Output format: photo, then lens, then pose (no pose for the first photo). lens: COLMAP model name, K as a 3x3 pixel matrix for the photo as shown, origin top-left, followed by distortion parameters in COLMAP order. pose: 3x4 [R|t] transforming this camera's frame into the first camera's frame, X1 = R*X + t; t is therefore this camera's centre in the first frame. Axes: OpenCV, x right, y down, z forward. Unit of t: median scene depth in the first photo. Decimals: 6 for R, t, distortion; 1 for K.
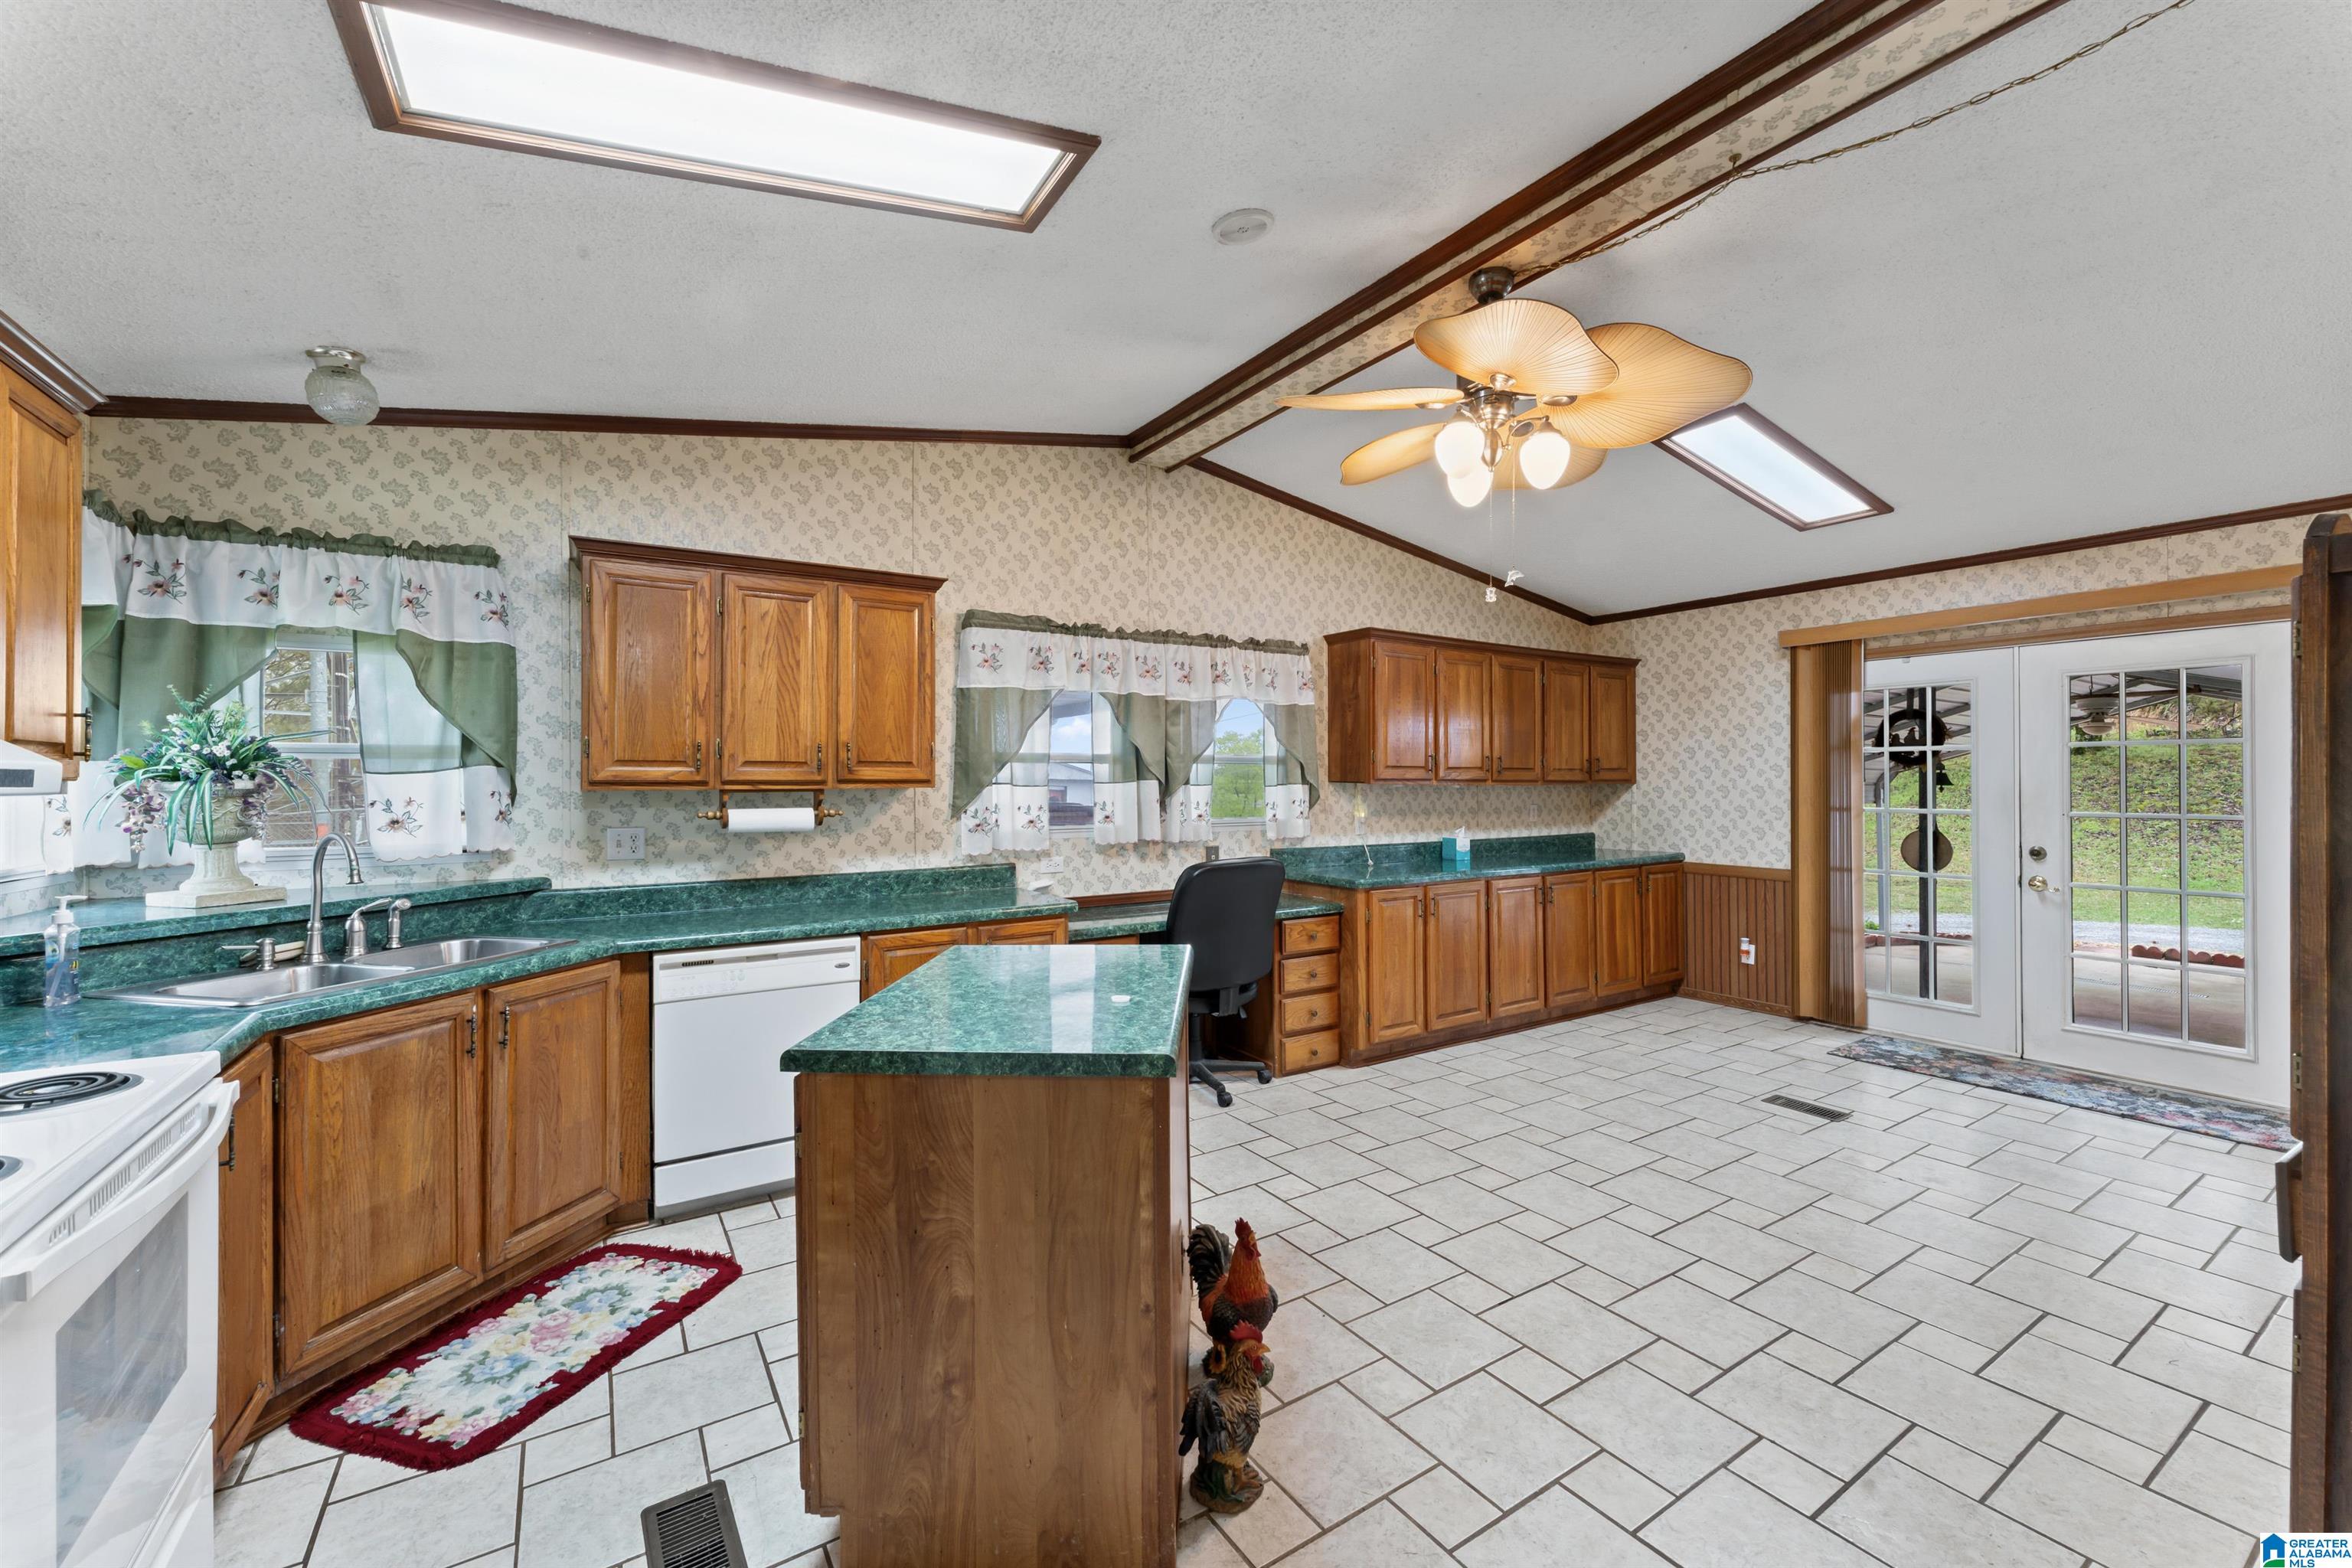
lens RADIAL K [[945.9, 0, 1177.4], [0, 945.9, 773.4], [0, 0, 1]] dist [0.000480, -0.000049]
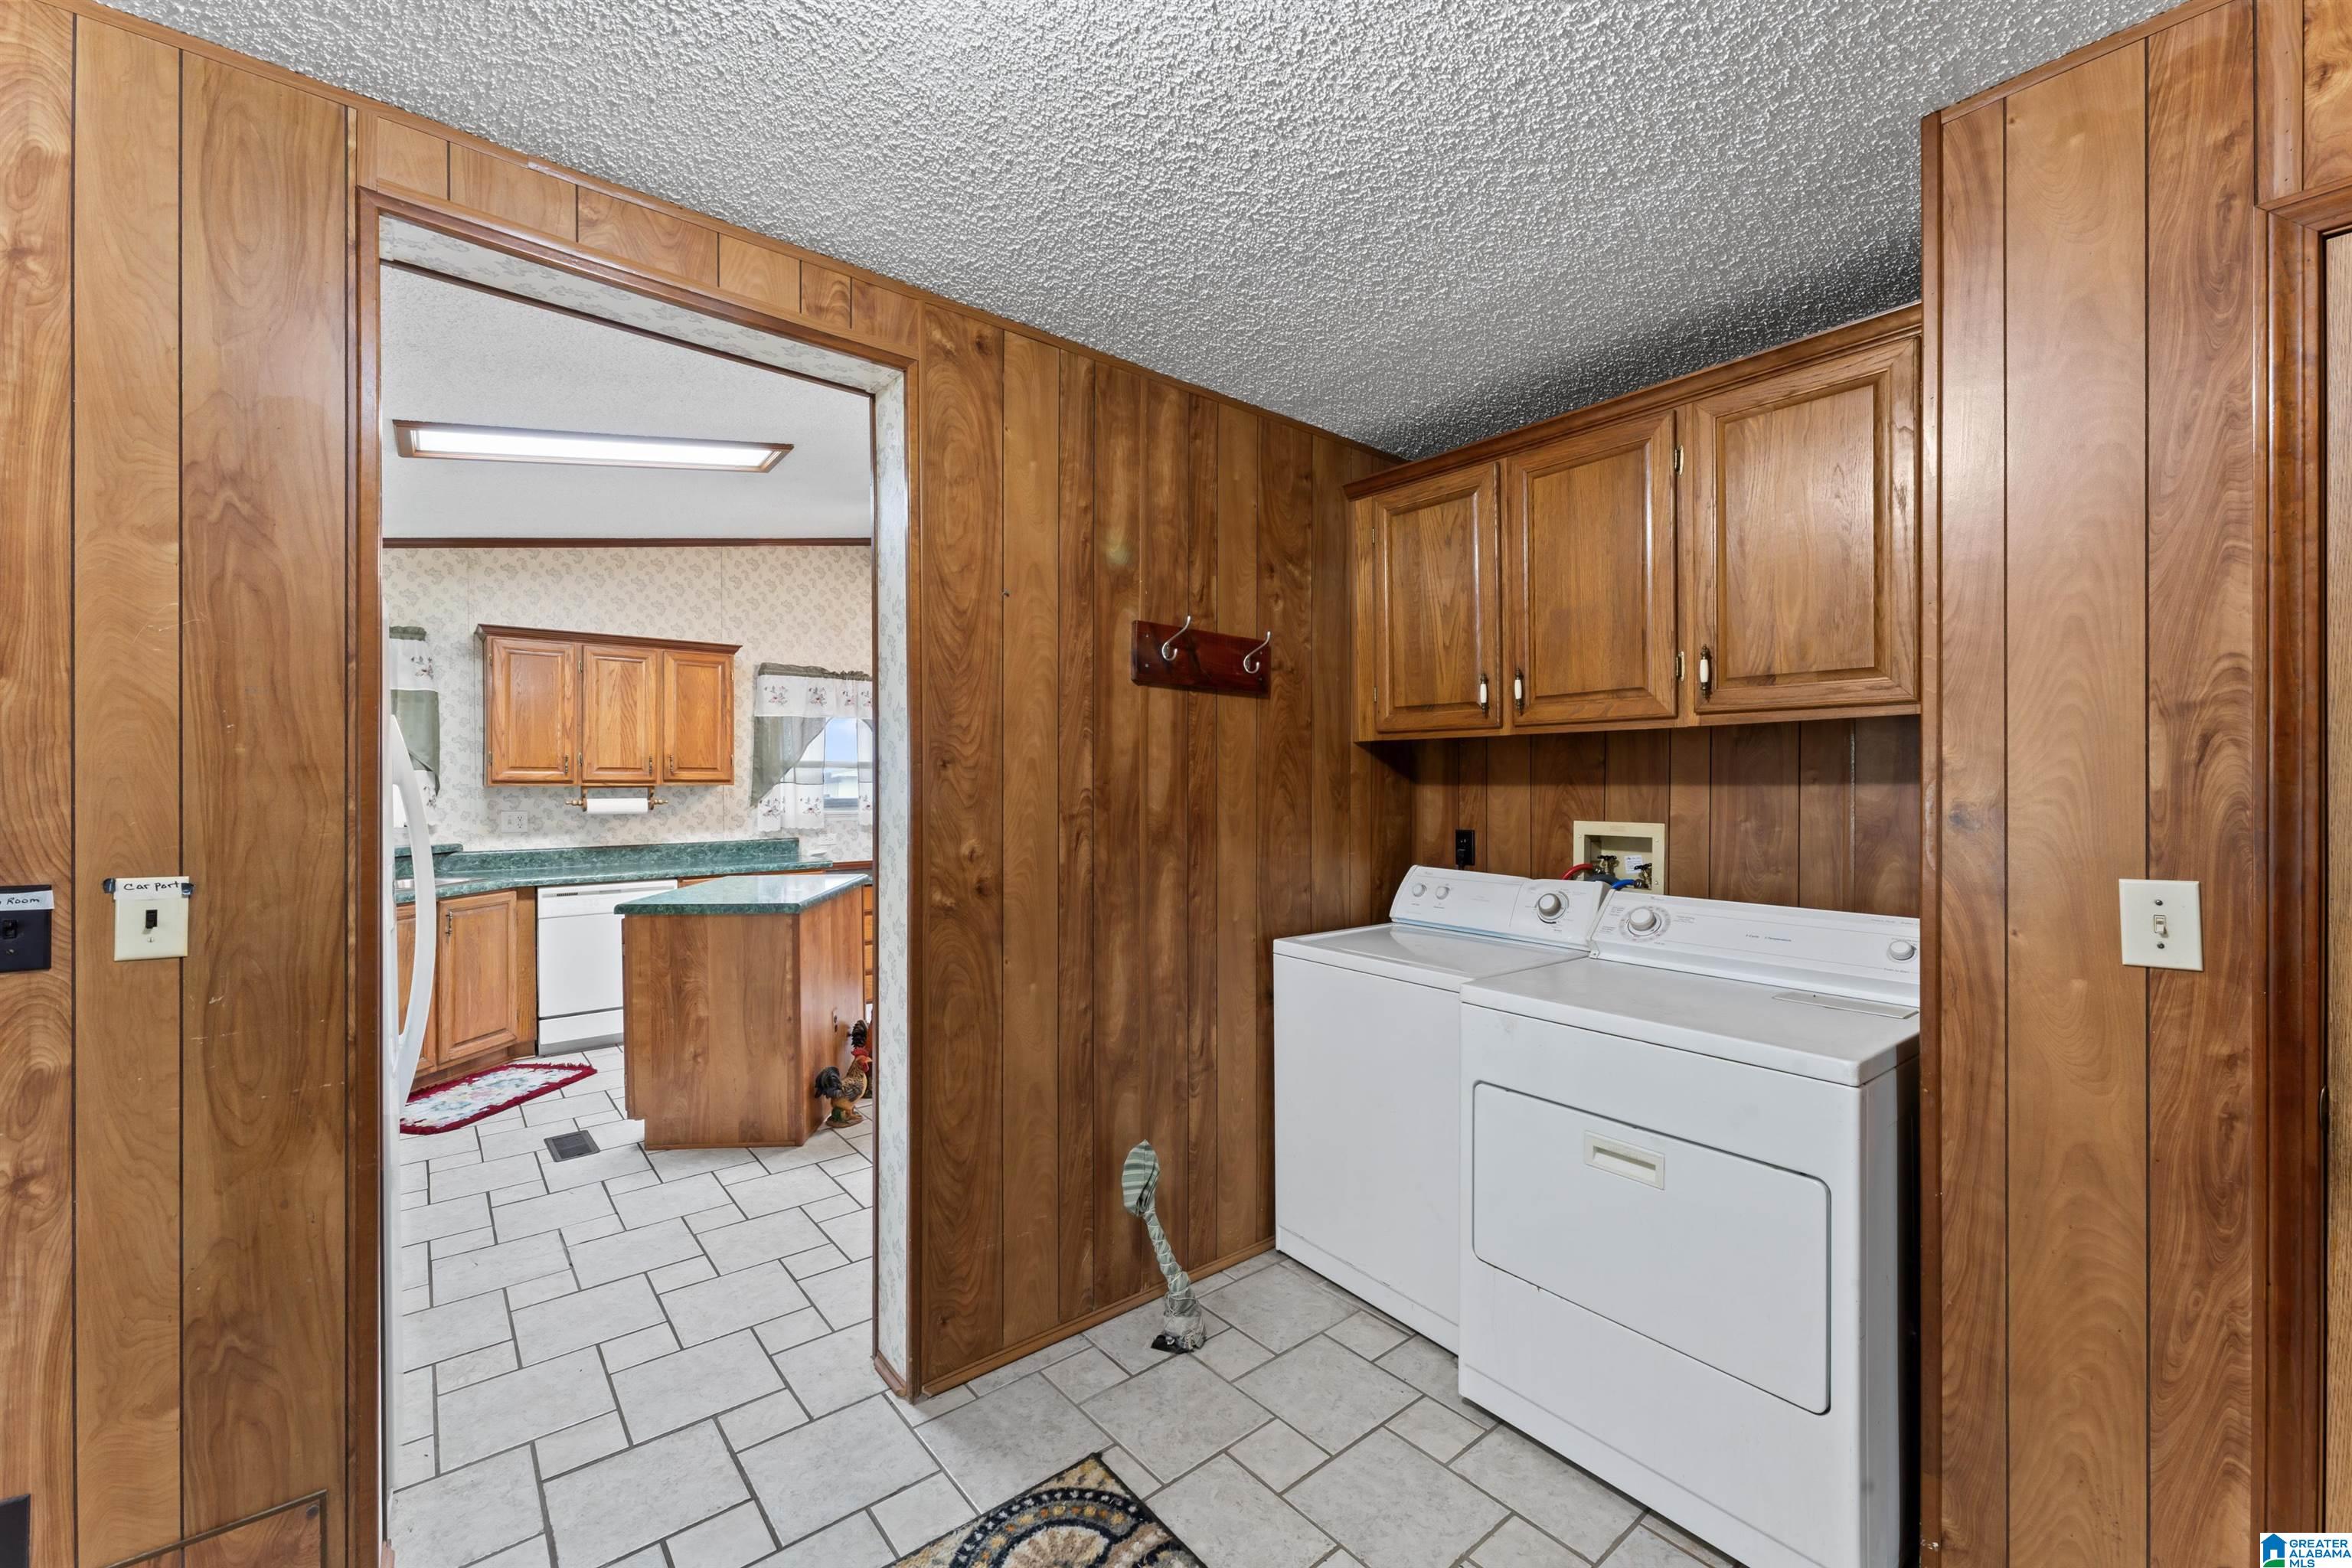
lens RADIAL K [[945.9, 0, 1176.9], [0, 945.9, 784.1], [0, 0, 1]] dist [0.000480, -0.000049]
pose [[0.993247, 0.002045, 0.116002, 0.240834], [-0.003457, 0.999922, 0.011965, -0.006168], [-0.115969, -0.012285, 0.993177, -0.513637]]
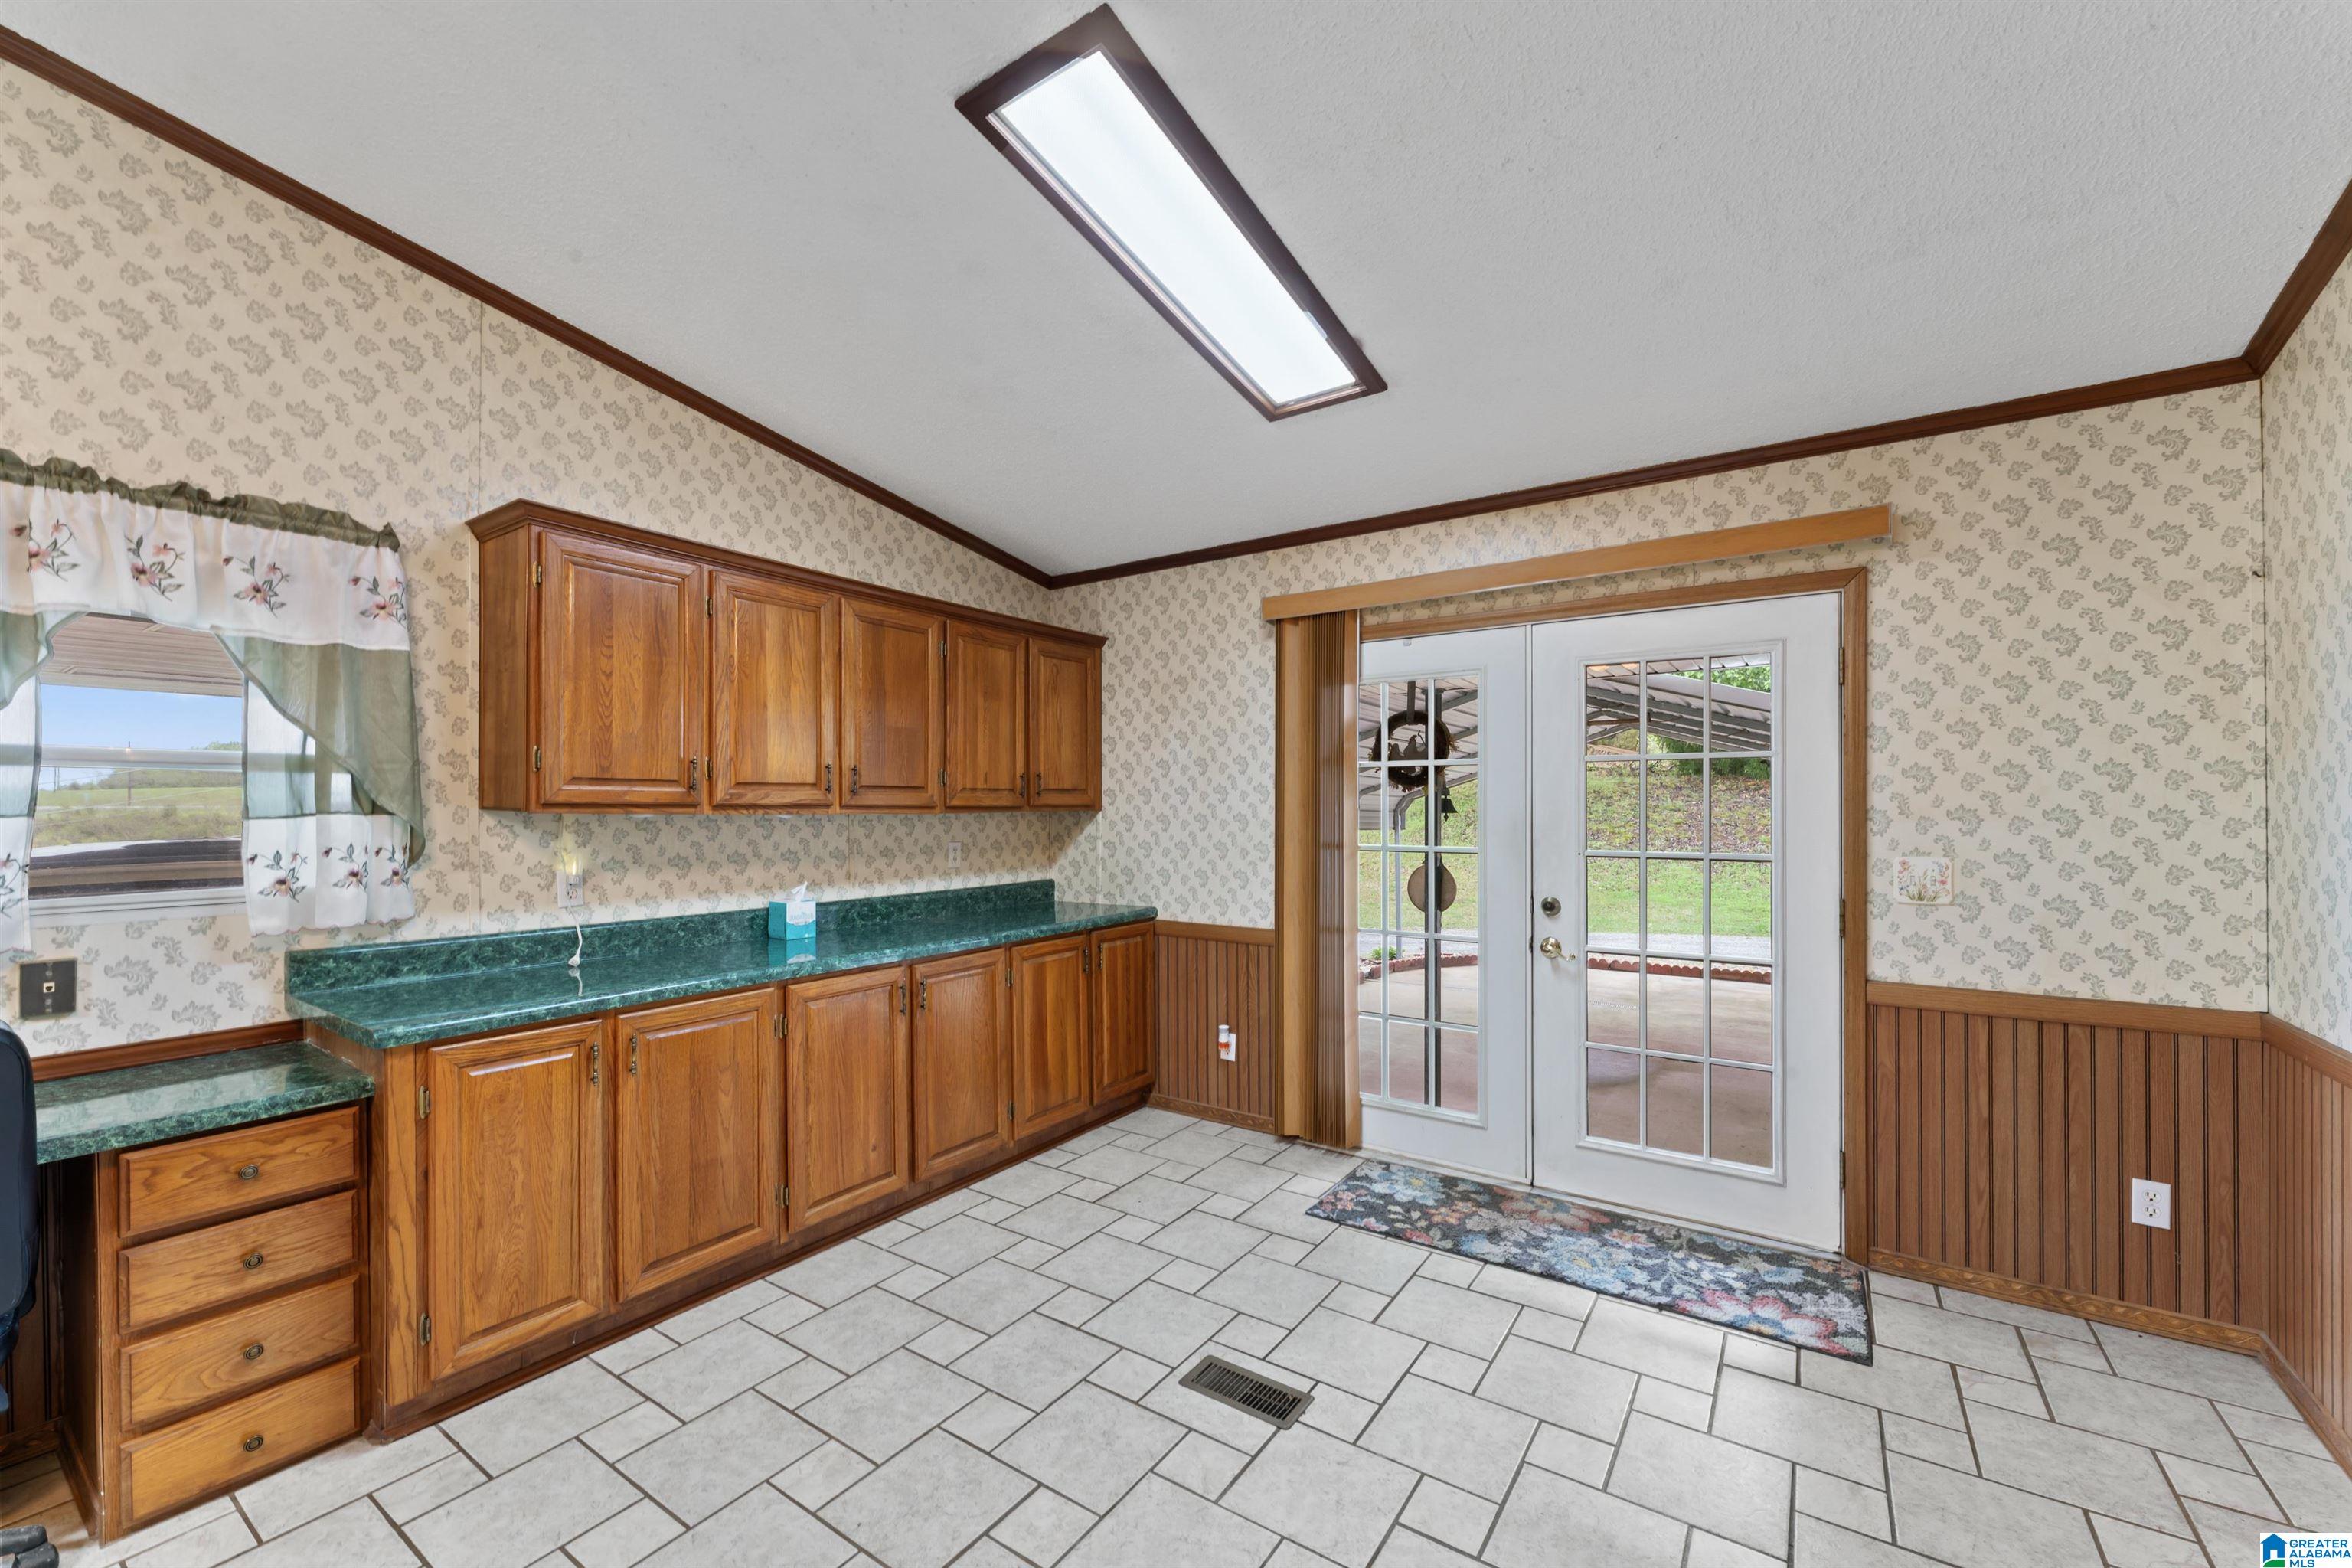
lens RADIAL K [[945.9, 0, 1177.0], [0, 945.9, 803.7], [0, 0, 1]] dist [0.000480, -0.000049]
pose [[0.921041, 0.001937, 0.389461, 0.353882], [-0.003888, 0.999984, 0.004221, 0.002953], [-0.389447, -0.005402, 0.921033, 0.434560]]
